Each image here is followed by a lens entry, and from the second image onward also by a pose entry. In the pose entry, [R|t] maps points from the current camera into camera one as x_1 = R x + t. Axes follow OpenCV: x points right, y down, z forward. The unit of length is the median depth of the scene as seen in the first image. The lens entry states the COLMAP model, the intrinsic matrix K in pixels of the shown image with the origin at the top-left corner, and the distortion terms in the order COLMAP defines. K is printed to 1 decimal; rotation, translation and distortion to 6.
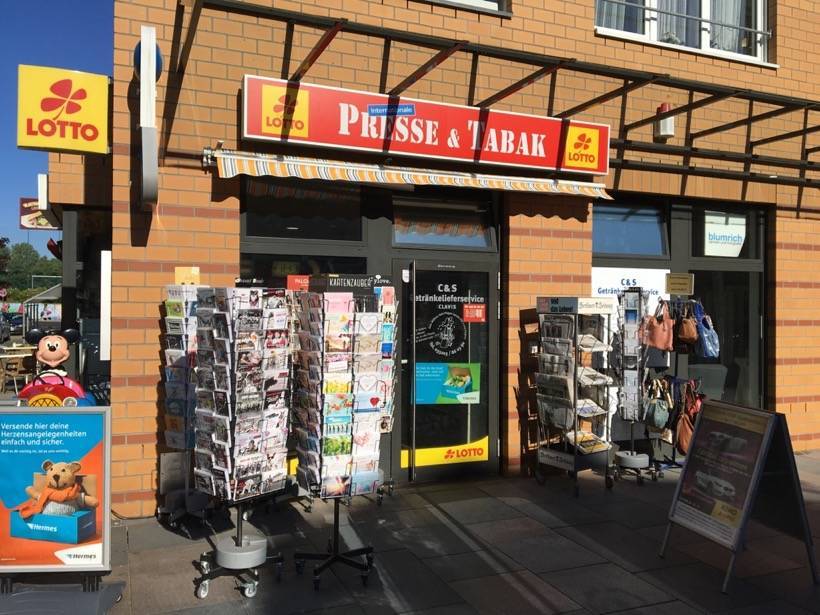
lens RADIAL K [[774.0, 0, 445.4], [0, 774.0, 305.9], [0, 0, 1]] dist [0.036963, -0.005652]
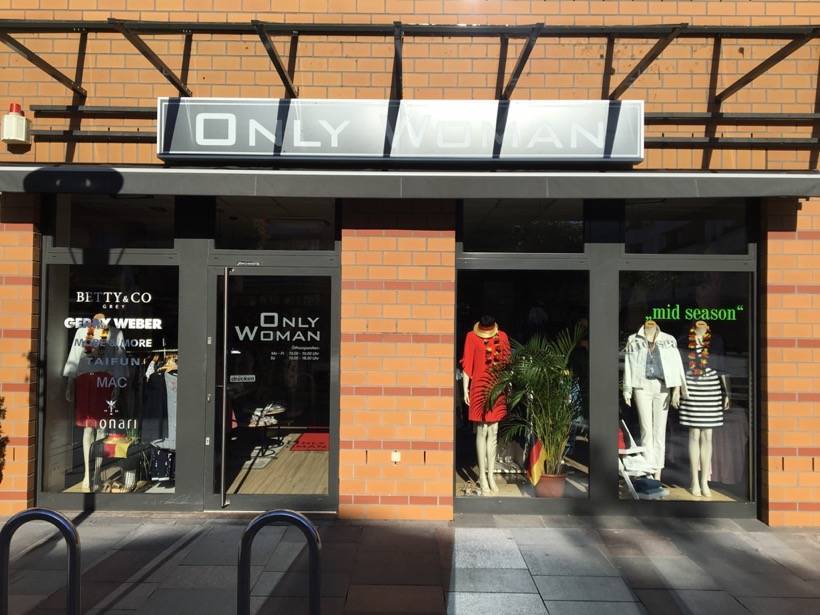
lens RADIAL K [[775.0, 0, 410.0], [0, 775.0, 307.5], [0, 0, 1]] dist [0.034278, -0.003224]
pose [[0.900991, -0.005617, -0.433802, 0.299140], [-0.002849, 0.999818, -0.018864, 0.002670], [0.433829, 0.018233, 0.900811, 0.143583]]
